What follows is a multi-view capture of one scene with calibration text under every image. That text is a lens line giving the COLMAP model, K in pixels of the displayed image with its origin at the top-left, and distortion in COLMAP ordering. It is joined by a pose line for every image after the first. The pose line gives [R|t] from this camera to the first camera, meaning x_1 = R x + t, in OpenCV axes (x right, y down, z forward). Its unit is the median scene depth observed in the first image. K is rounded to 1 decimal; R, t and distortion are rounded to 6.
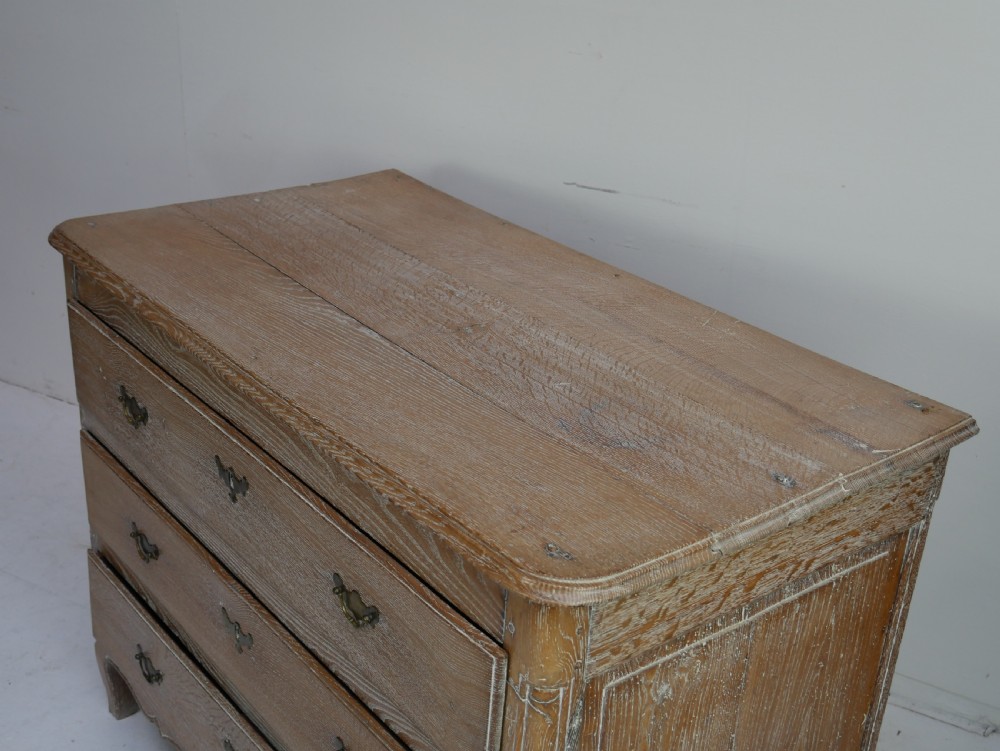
lens RADIAL K [[1261.1, 0, 501.5], [0, 1261.1, 369.0], [0, 0, 1]] dist [0.011746, -0.035528]
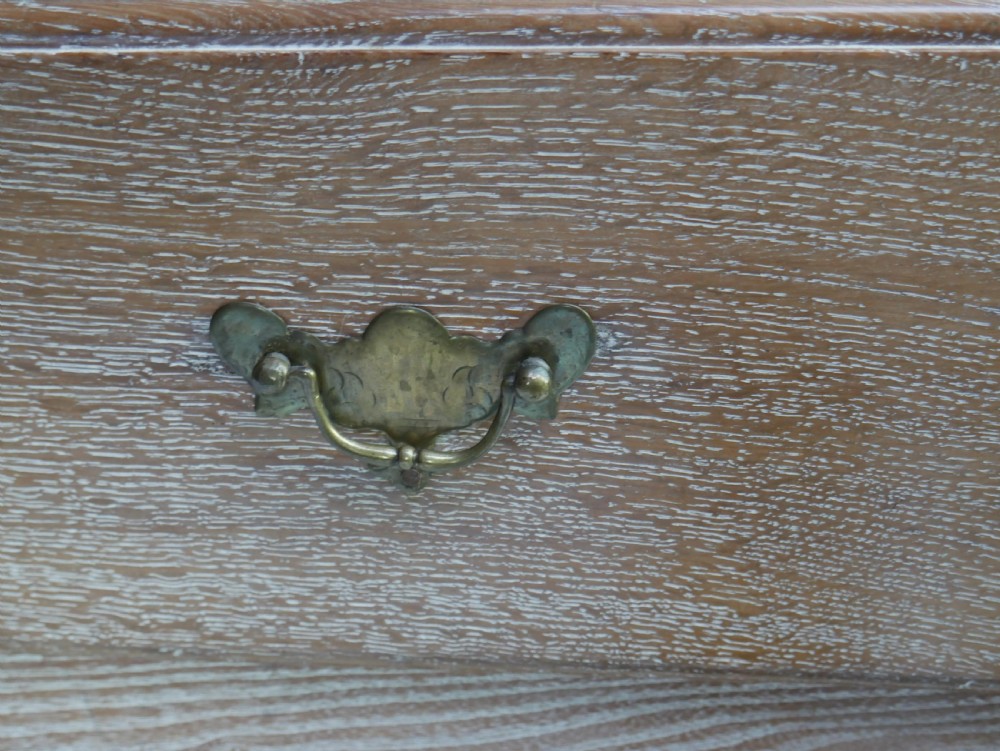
lens RADIAL K [[1261.1, 0, 501.5], [0, 1261.1, 369.0], [0, 0, 1]] dist [0.011746, -0.035528]
pose [[0.679480, -0.369157, 0.634058, -0.251813], [0.354316, 0.921849, 0.157015, 0.163669], [-0.642469, 0.117969, 0.757177, 0.856898]]
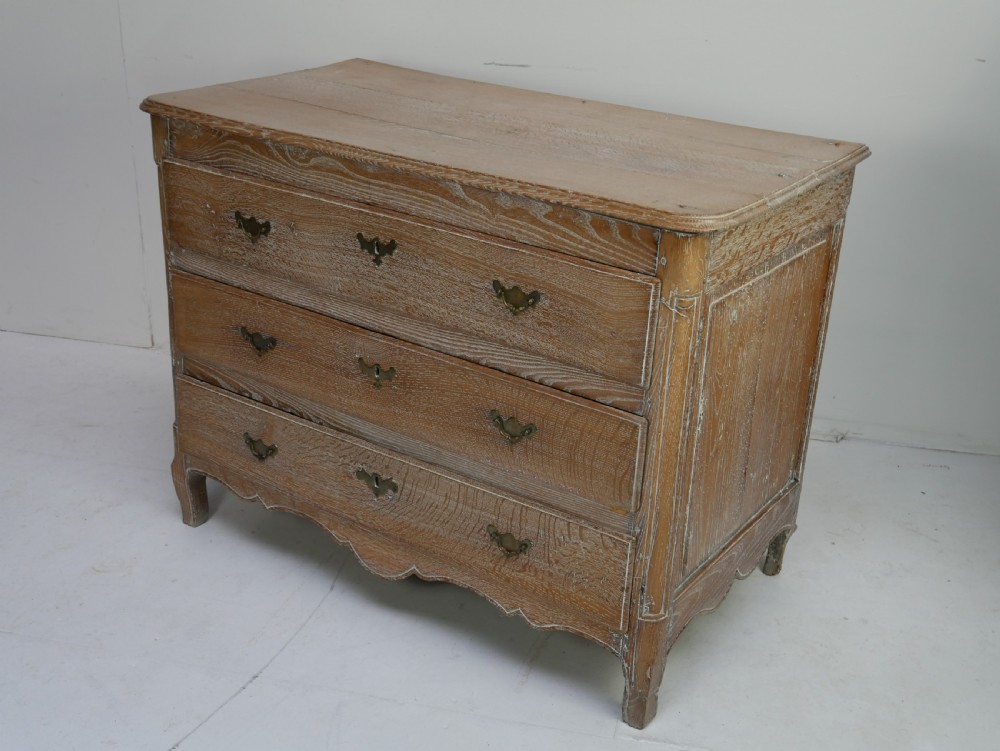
lens RADIAL K [[1261.1, 0, 501.5], [0, 1261.1, 369.0], [0, 0, 1]] dist [0.011746, -0.035528]
pose [[0.958602, -0.125903, 0.255404, -0.531671], [0.127277, 0.991804, 0.011210, 0.260361], [-0.254722, 0.021761, 0.966769, -0.406500]]
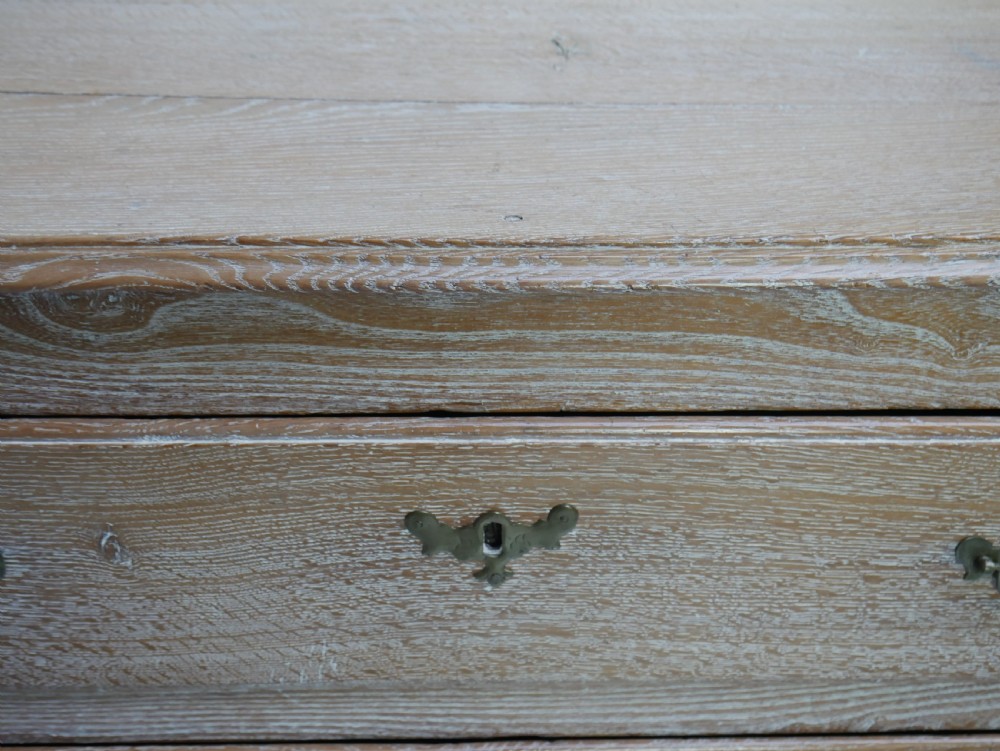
lens RADIAL K [[1270.5, 0, 486.6], [0, 1270.5, 376.5], [0, 0, 1]] dist [-0.003684, -0.005618]
pose [[0.596105, -0.454138, 0.662131, -0.549851], [0.343158, 0.889657, 0.301253, -0.098323], [-0.725880, 0.047637, 0.686170, 0.850142]]
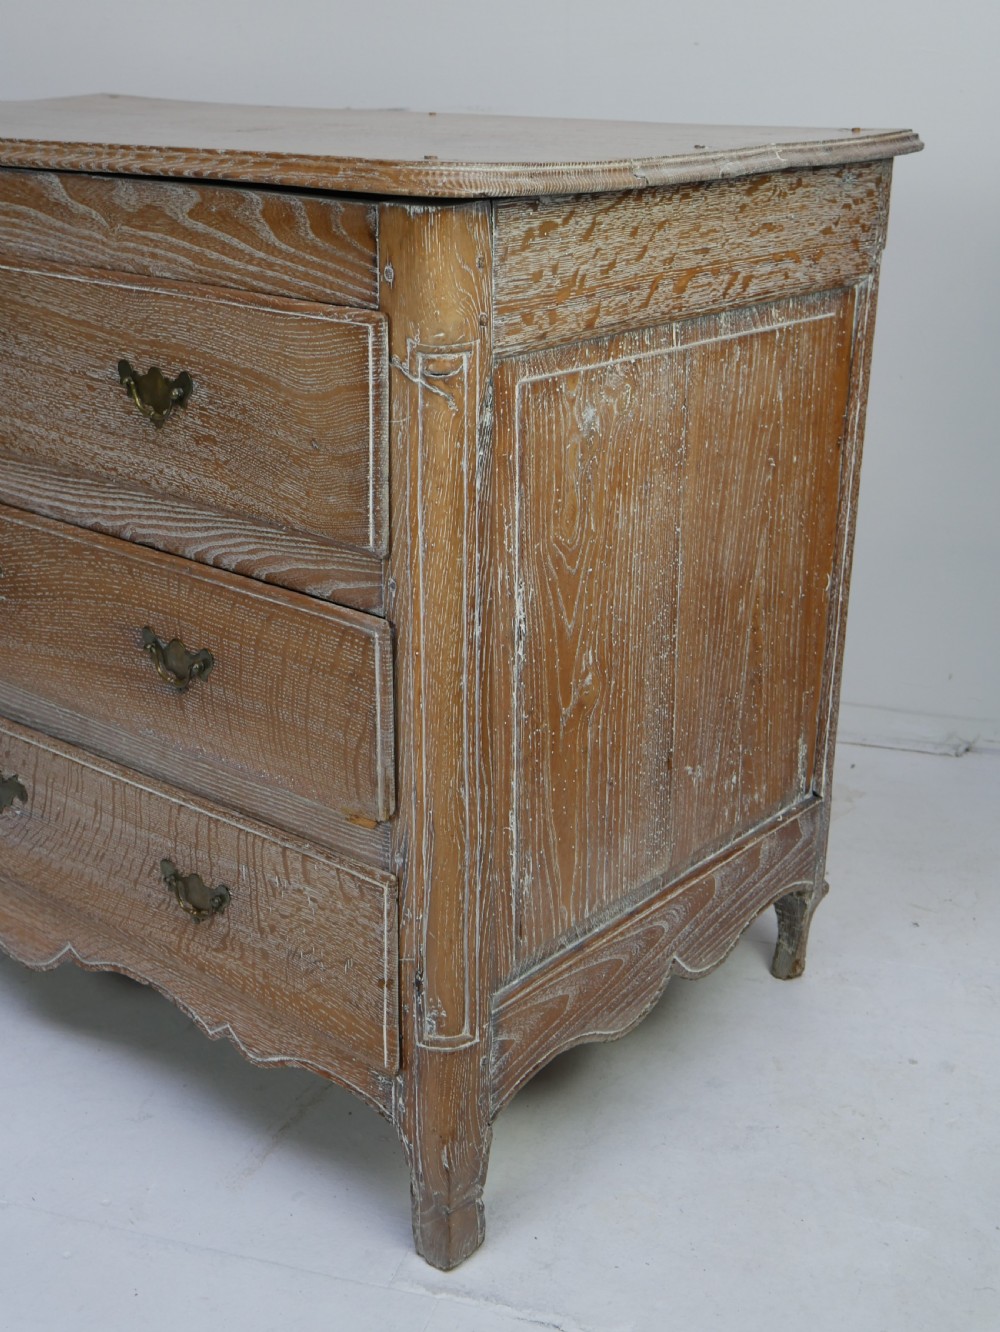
lens RADIAL K [[1679.7, 0, 506.1], [0, 1679.7, 660.6], [0, 0, 1]] dist [0.011746, -0.035528]
pose [[0.978666, -0.115478, 0.169933, -0.104849], [0.125524, 0.990851, -0.049574, 0.430700], [-0.162654, 0.069847, 0.984208, 0.029824]]
